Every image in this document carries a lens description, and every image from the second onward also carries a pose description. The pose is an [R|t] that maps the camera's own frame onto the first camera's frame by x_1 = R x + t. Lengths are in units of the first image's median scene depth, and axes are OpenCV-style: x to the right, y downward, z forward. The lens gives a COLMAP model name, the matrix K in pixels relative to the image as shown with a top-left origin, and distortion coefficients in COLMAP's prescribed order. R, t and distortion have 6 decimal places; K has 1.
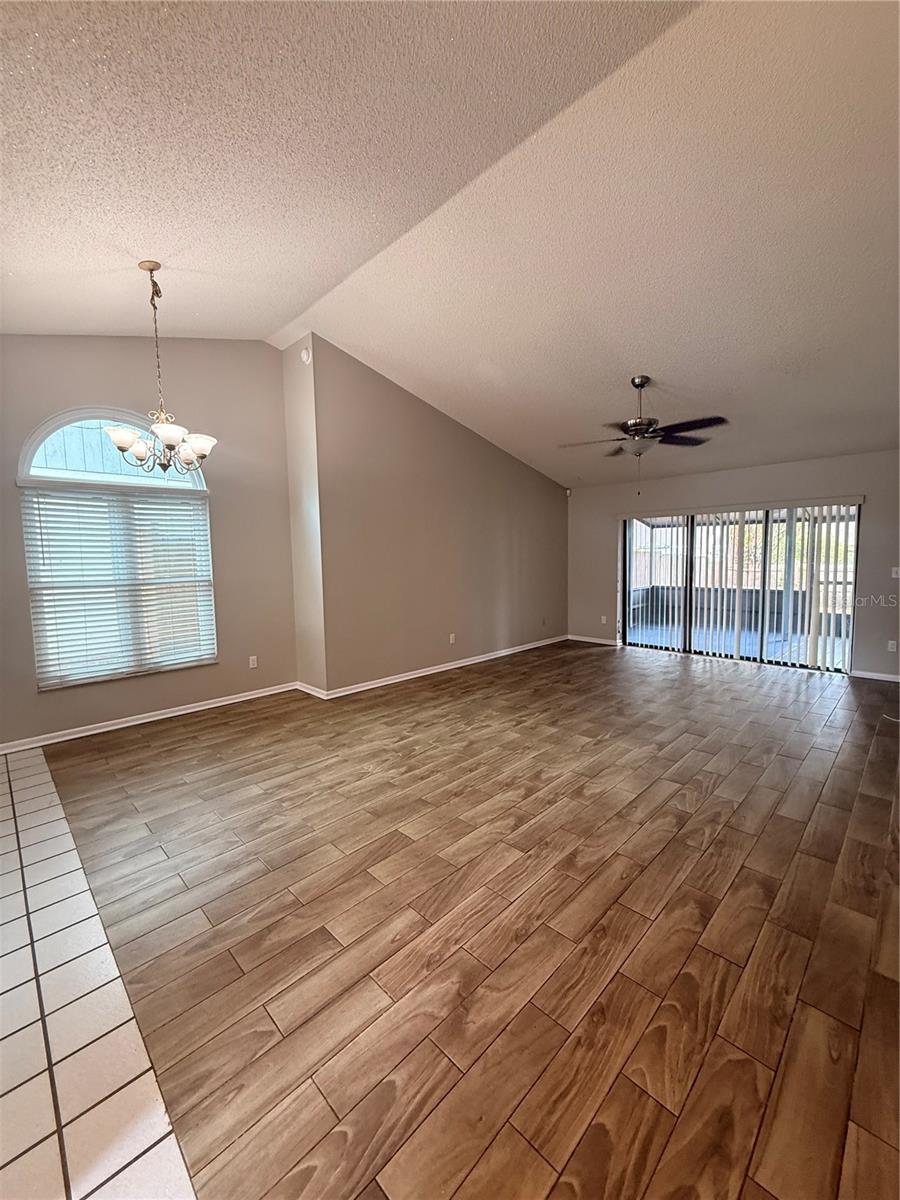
lens RADIAL K [[478.8, 0, 451.5], [0, 478.8, 597.6], [0, 0, 1]] dist [-0.000668, 0.000134]
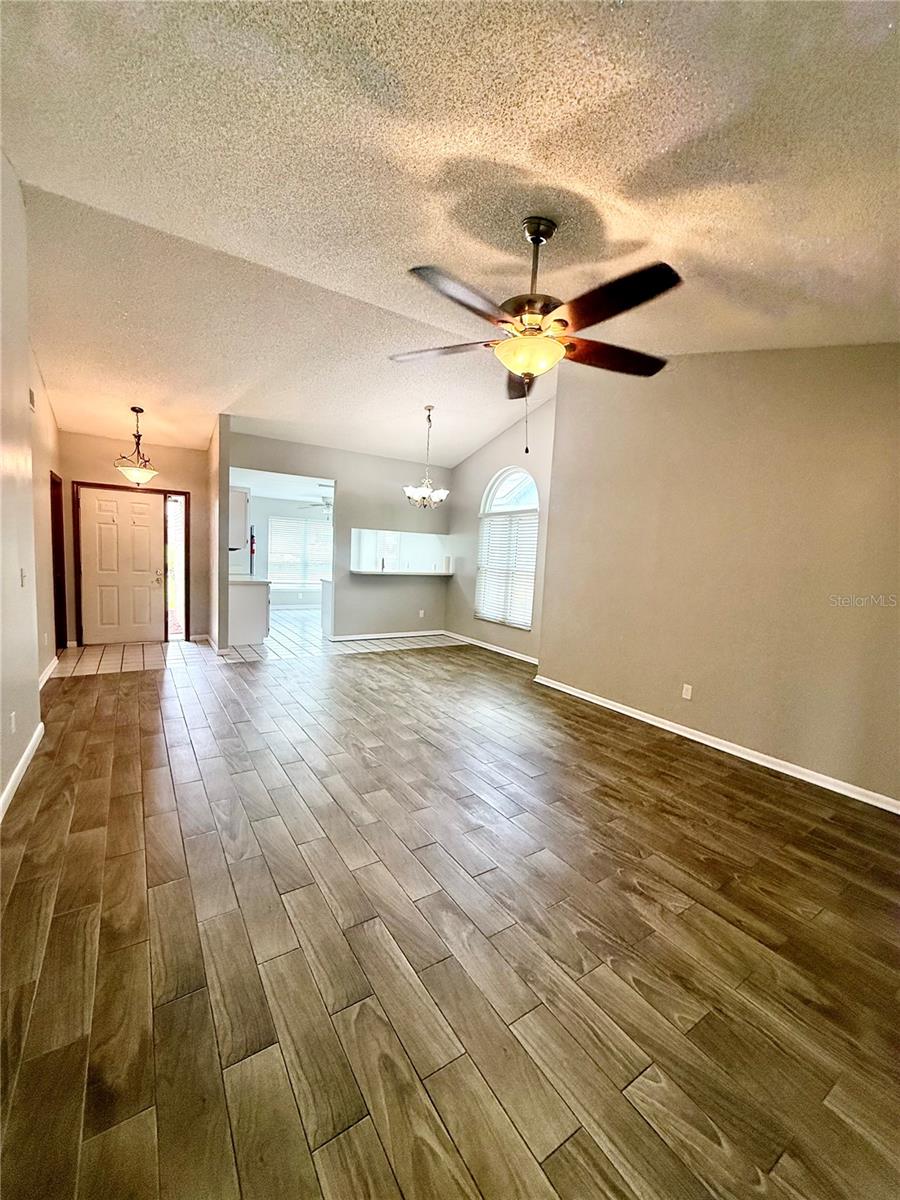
lens RADIAL K [[478.8, 0, 451.5], [0, 478.8, 597.6], [0, 0, 1]] dist [-0.000668, 0.000134]
pose [[-0.202262, 0.102104, -0.973994, 1.237408], [-0.131637, 0.982690, 0.130352, -0.152099], [0.970444, 0.154578, -0.185320, 1.381706]]
